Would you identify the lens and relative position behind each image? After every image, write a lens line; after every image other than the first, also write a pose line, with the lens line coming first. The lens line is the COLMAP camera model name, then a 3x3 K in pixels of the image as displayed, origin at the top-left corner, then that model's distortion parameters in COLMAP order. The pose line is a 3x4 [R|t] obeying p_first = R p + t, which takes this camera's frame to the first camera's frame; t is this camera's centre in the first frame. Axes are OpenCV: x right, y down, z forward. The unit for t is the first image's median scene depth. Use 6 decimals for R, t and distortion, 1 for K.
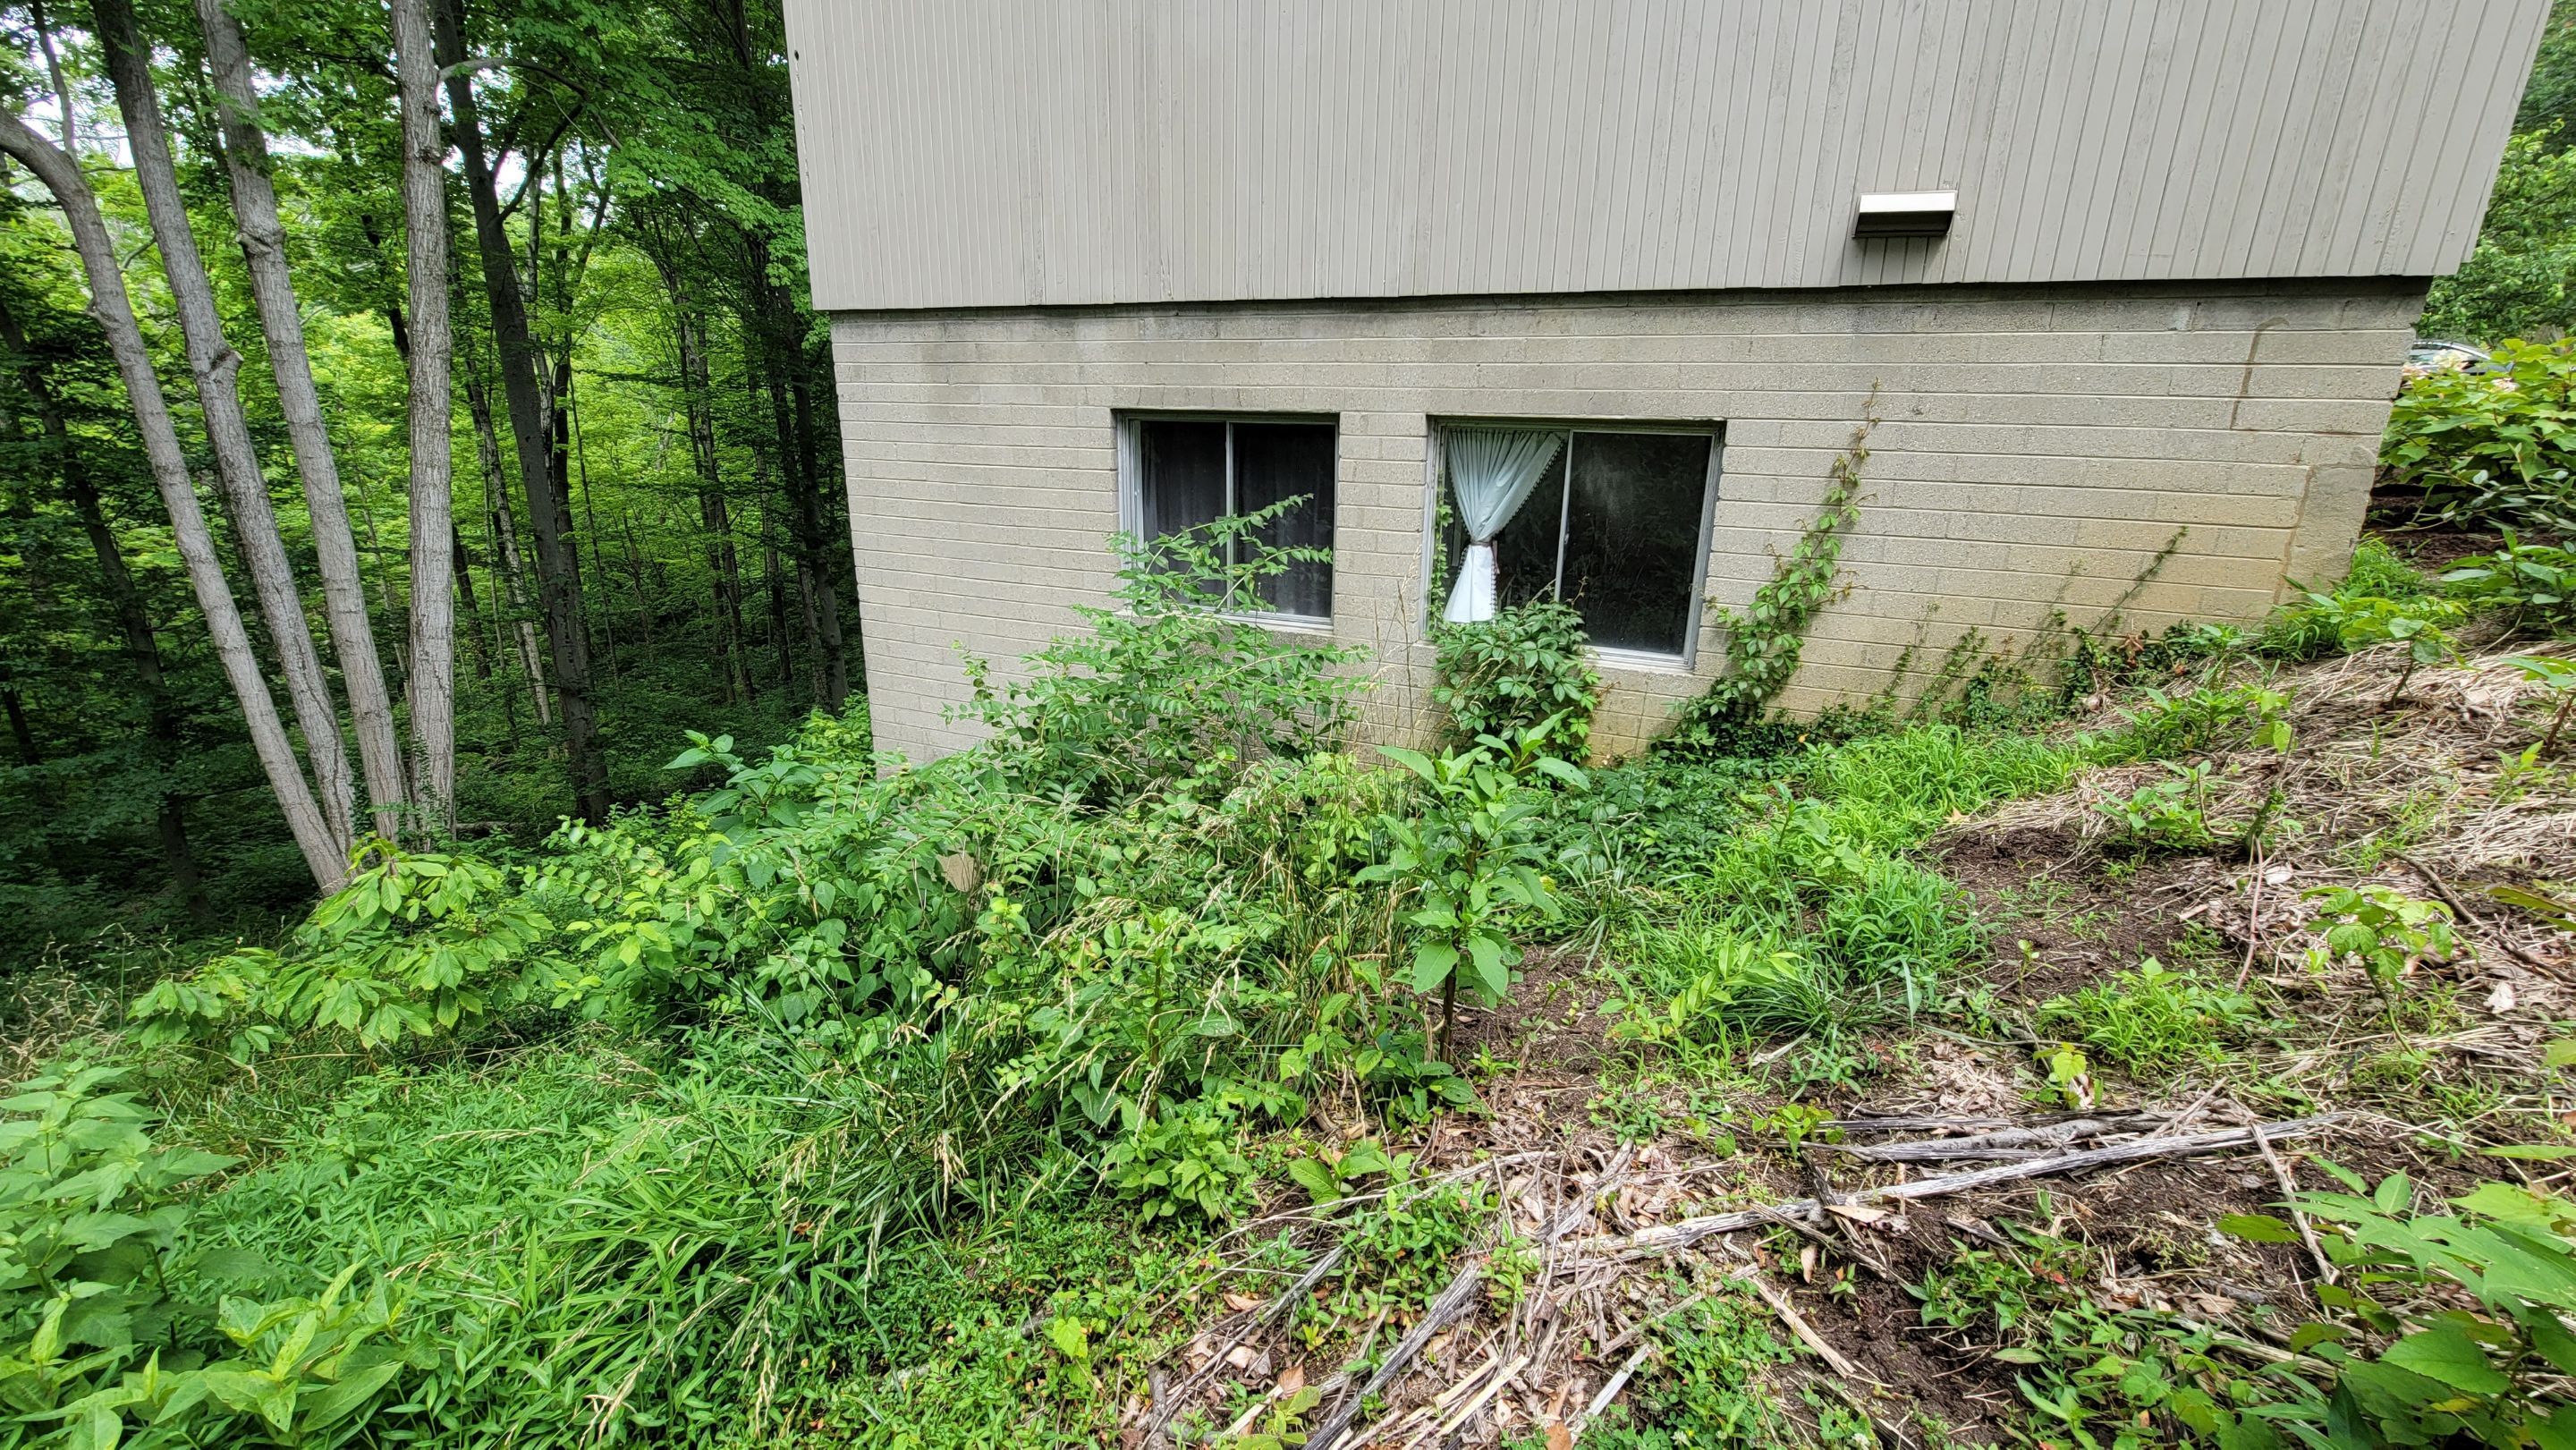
lens RADIAL K [[1056.9, 0, 1288.0], [0, 1056.9, 725.0], [0, 0, 1]] dist [0.000115, 0.000087]
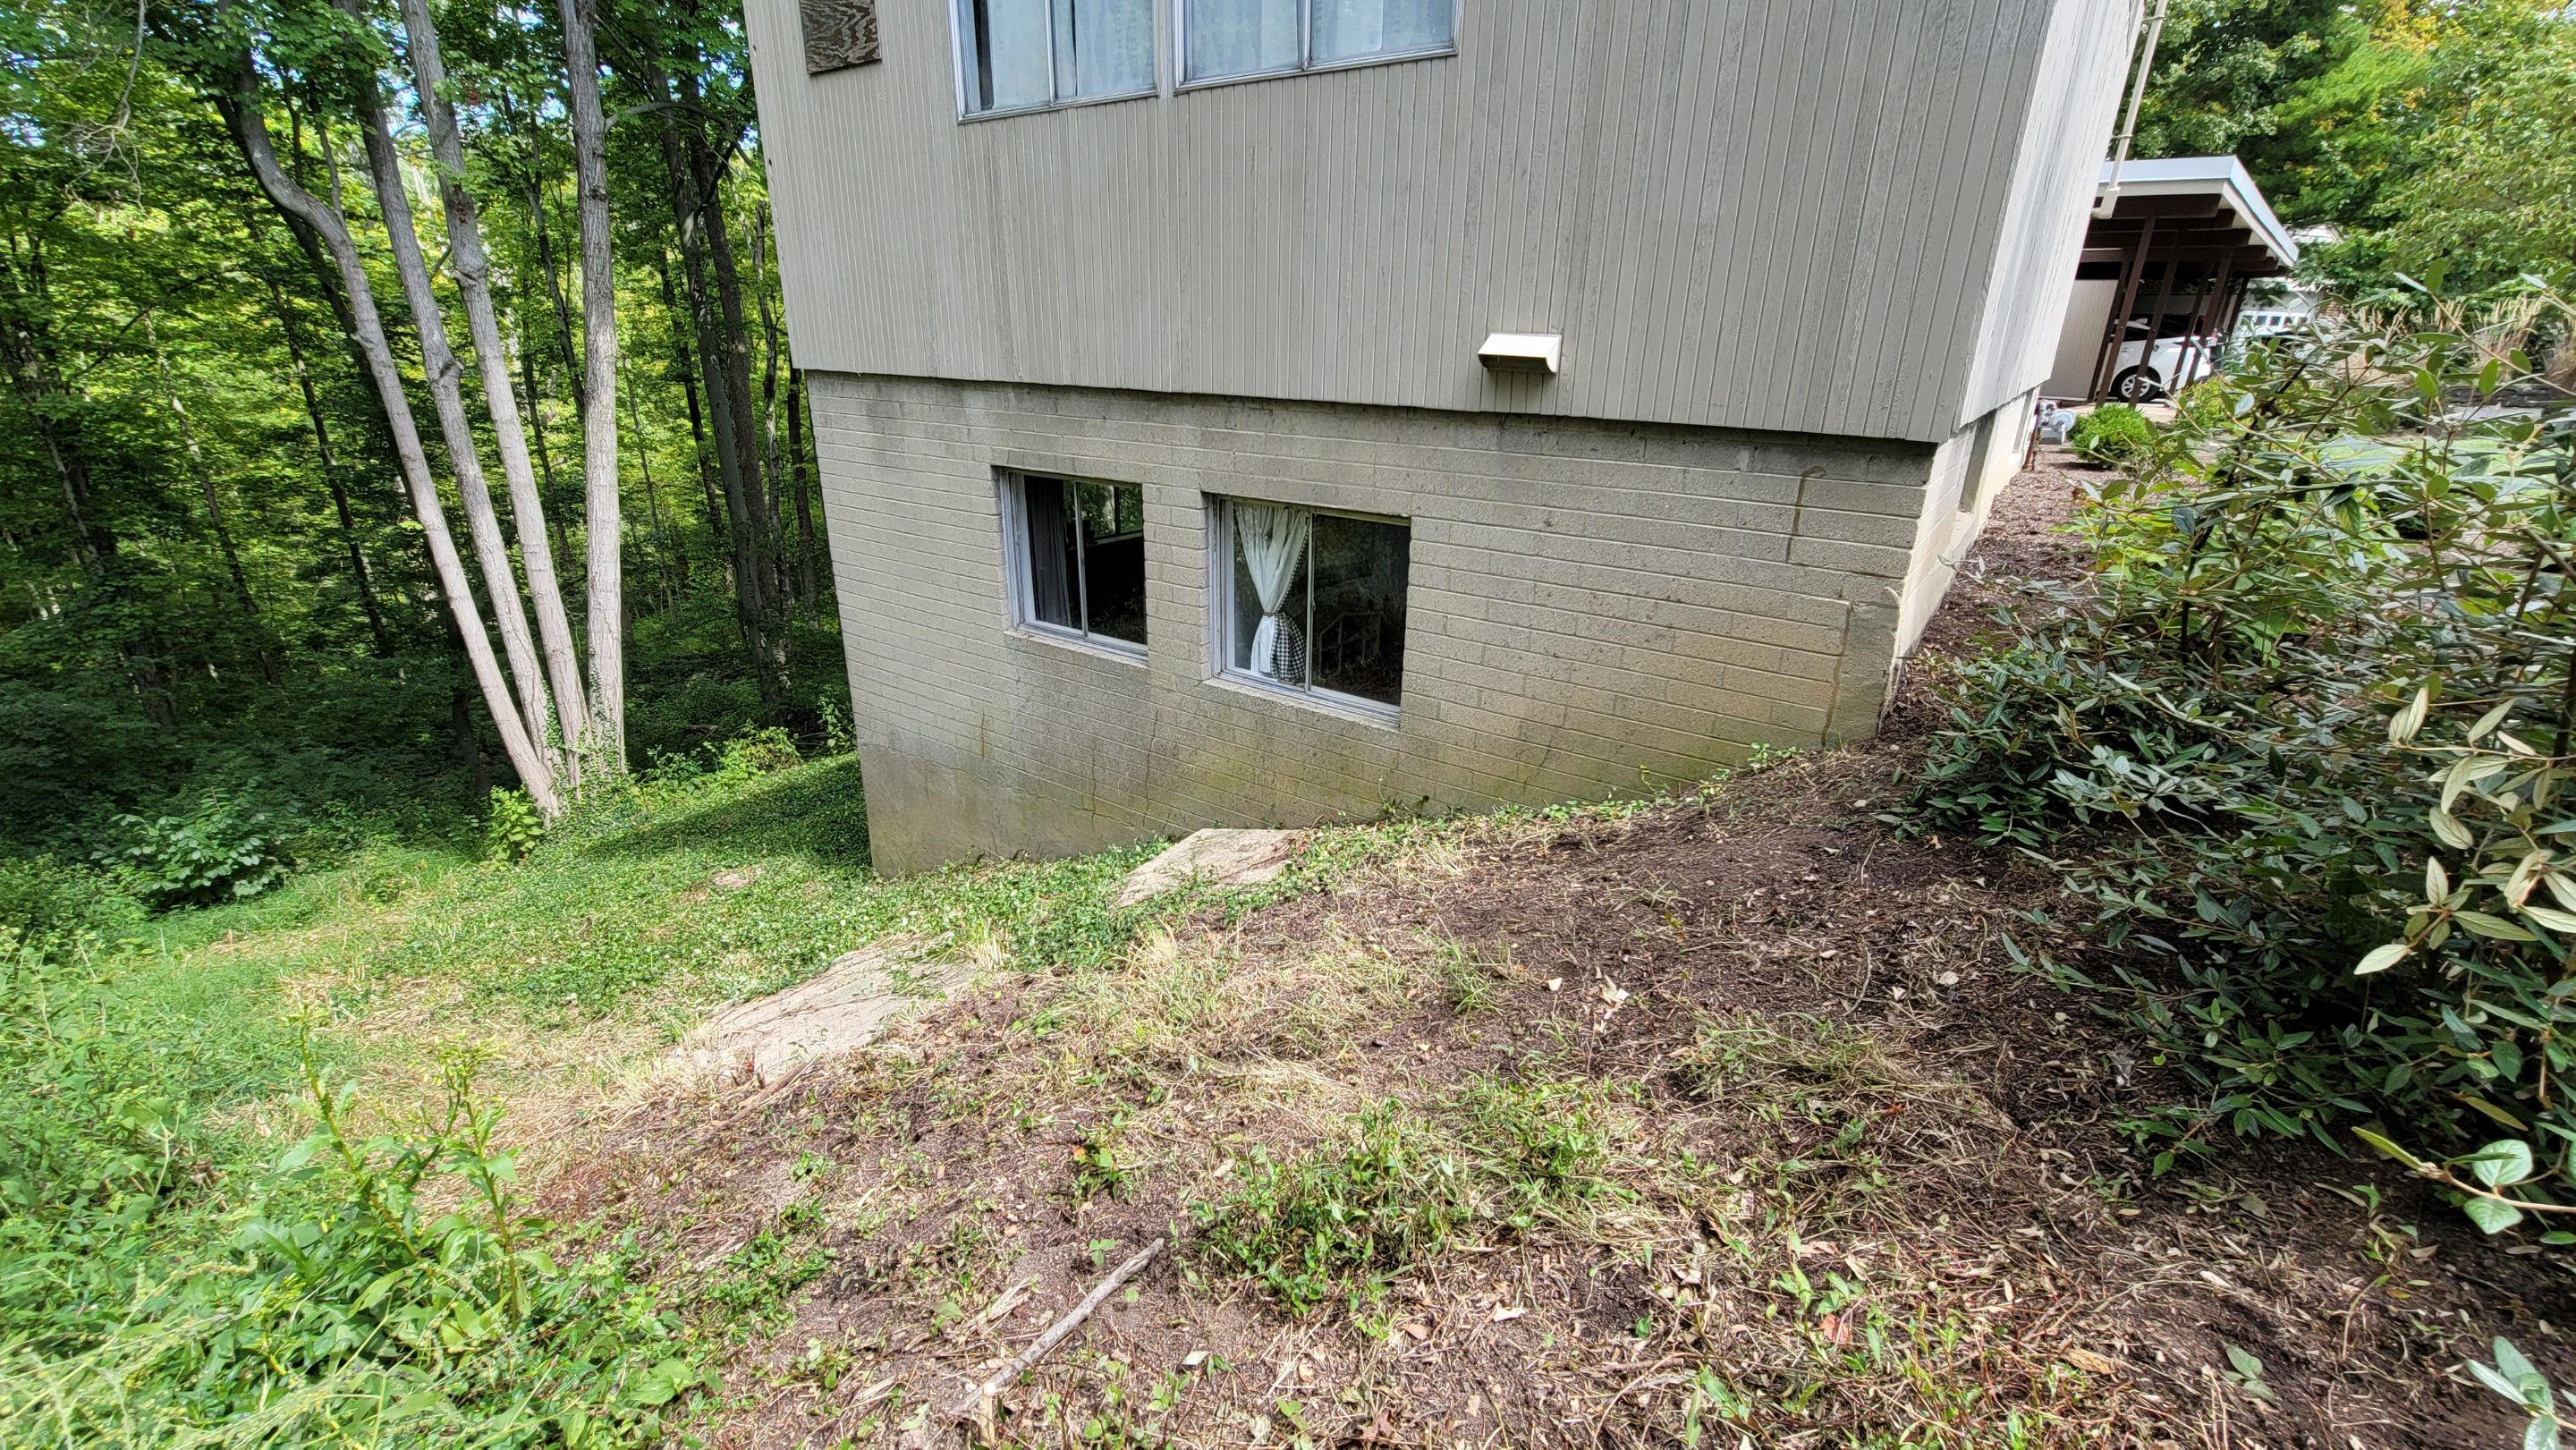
lens RADIAL K [[1056.9, 0, 1288.0], [0, 1056.9, 725.0], [0, 0, 1]] dist [0.000115, 0.000087]
pose [[0.980982, 0.069962, -0.181050, 0.452632], [-0.060711, 0.996575, 0.056148, -0.107916], [0.184358, -0.044088, 0.981870, -0.137307]]
